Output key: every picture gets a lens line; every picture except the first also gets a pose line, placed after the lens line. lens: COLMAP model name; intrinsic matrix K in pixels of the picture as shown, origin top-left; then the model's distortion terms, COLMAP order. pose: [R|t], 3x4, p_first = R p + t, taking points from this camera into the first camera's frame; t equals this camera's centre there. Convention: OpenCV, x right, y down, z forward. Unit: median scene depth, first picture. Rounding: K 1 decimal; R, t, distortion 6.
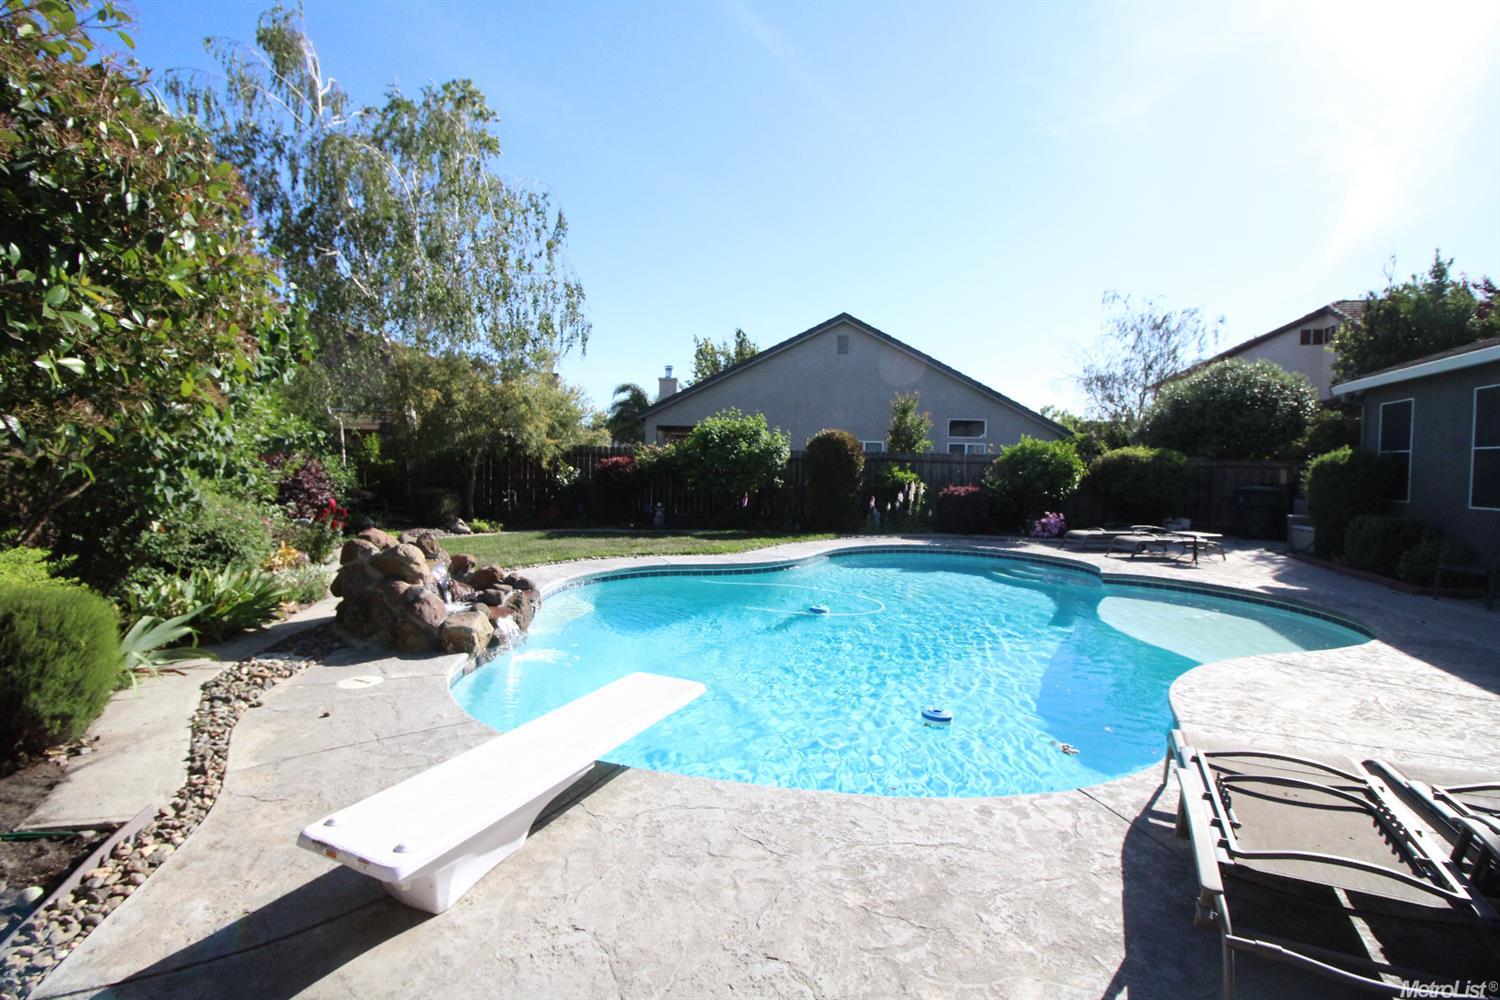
lens RADIAL K [[694.7, 0, 753.9], [0, 694.7, 495.0], [0, 0, 1]] dist [0.000866, -0.013866]
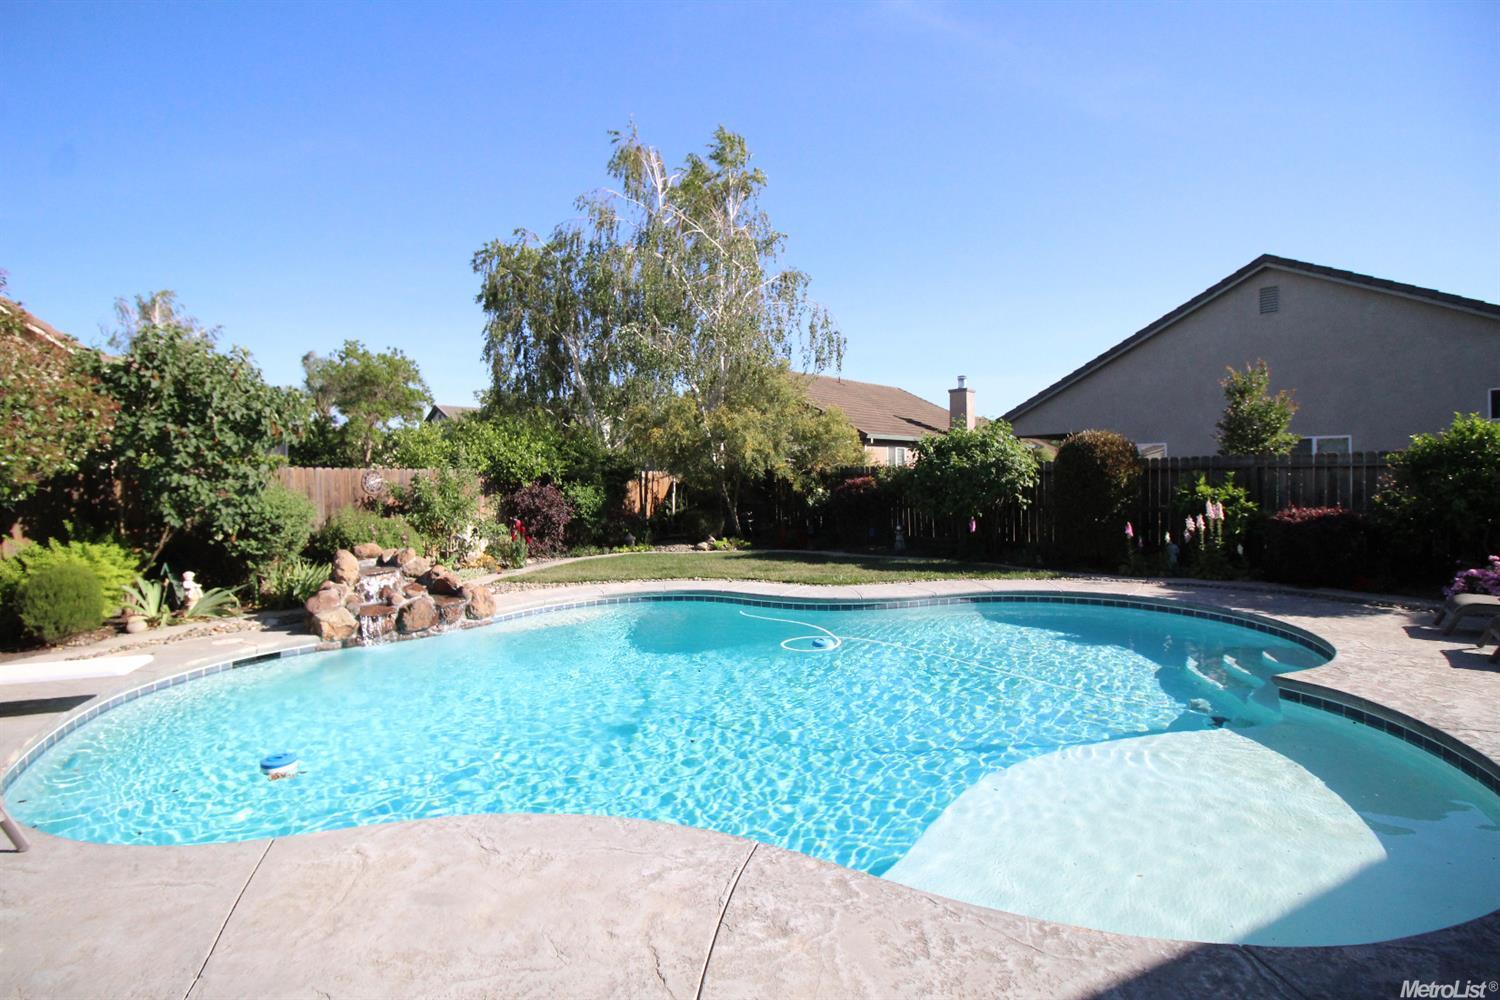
lens RADIAL K [[695.7, 0, 747.5], [0, 695.7, 494.0], [0, 0, 1]] dist [0.000396, -0.013285]
pose [[0.689656, -0.016456, -0.723950, 0.401127], [-0.003743, 0.999647, -0.026289, -0.005966], [0.724128, 0.020840, 0.689351, 0.233383]]
